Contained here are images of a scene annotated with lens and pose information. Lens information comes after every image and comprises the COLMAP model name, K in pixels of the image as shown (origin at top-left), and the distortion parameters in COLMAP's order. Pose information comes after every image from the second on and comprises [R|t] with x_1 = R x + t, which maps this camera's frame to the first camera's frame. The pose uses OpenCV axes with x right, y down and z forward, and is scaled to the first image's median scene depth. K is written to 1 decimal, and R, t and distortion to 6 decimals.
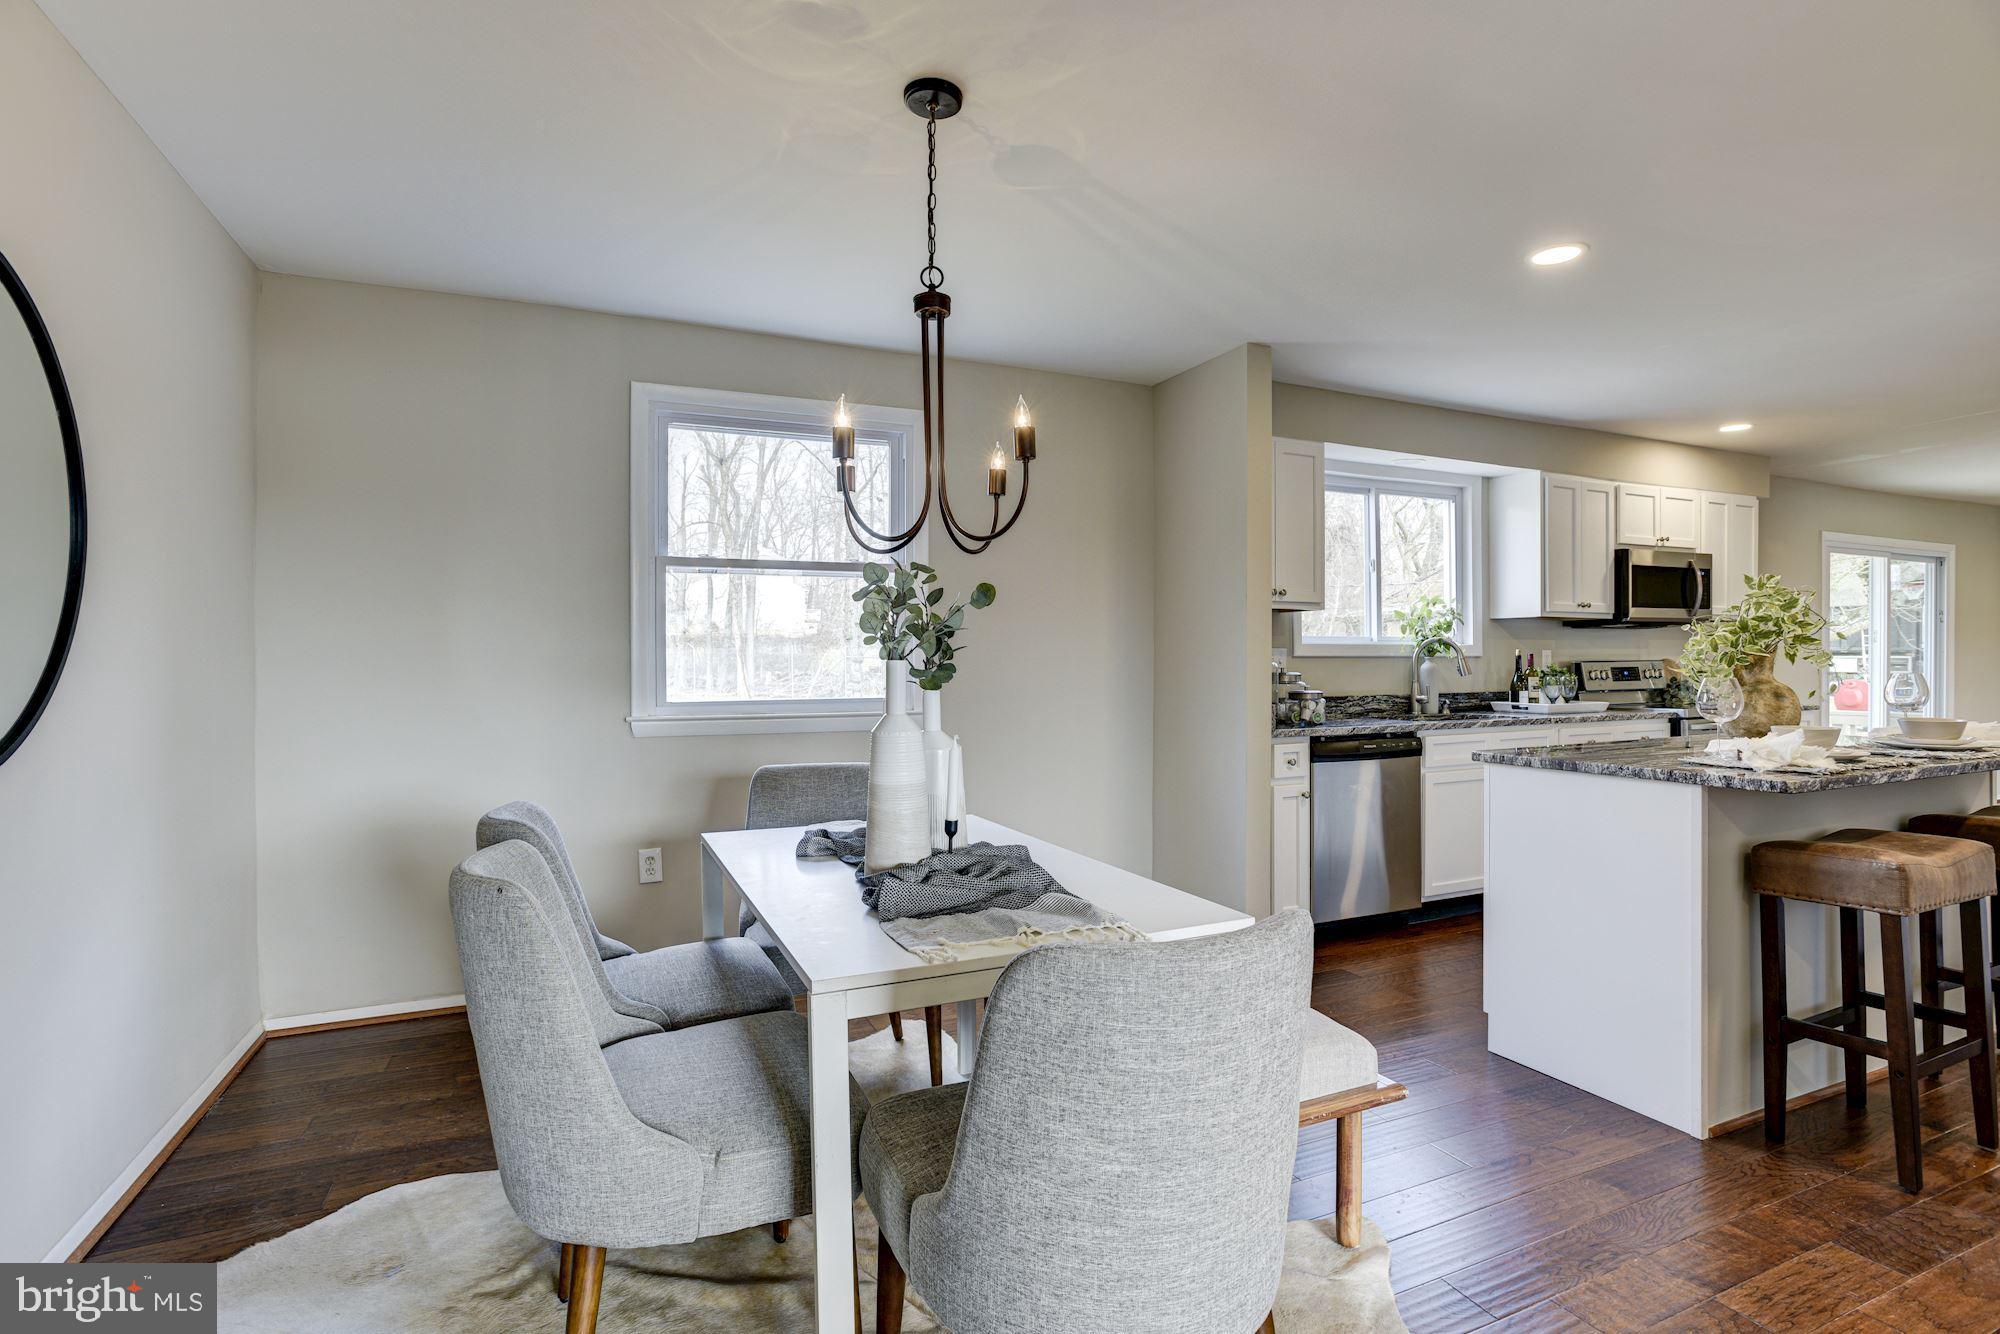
lens RADIAL K [[973.3, 0, 1003.1], [0, 973.3, 663.7], [0, 0, 1]] dist [-0.053451, 0.031626]
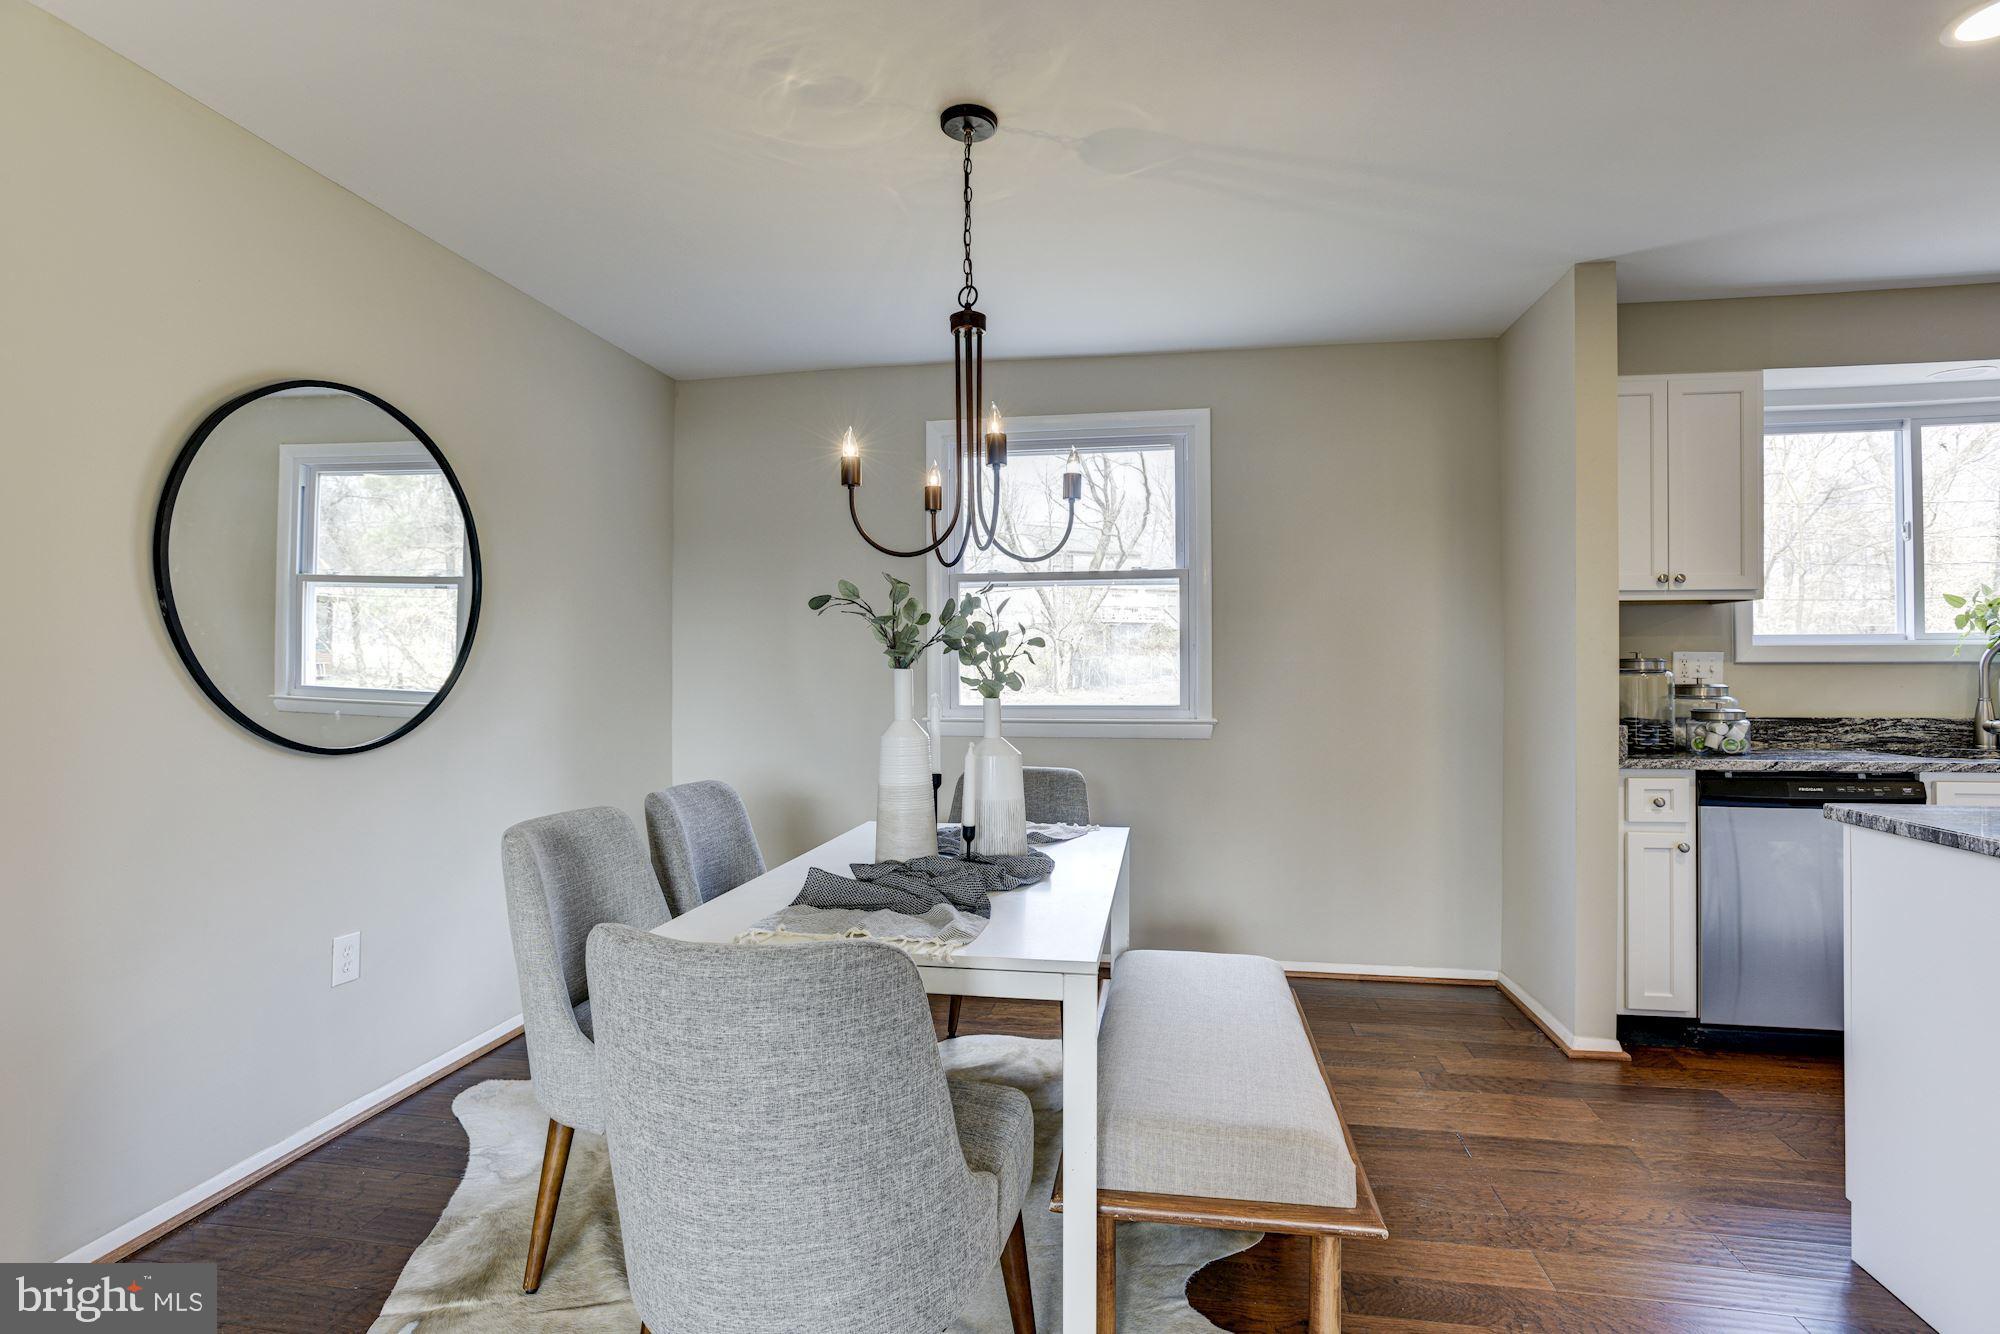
lens RADIAL K [[973.3, 0, 1003.1], [0, 973.3, 663.7], [0, 0, 1]] dist [-0.053451, 0.031626]
pose [[0.827154, -0.002090, -0.561972, 0.275152], [-0.001574, 0.999981, -0.006036, -0.001451], [0.561974, 0.005877, 0.827134, 0.088102]]
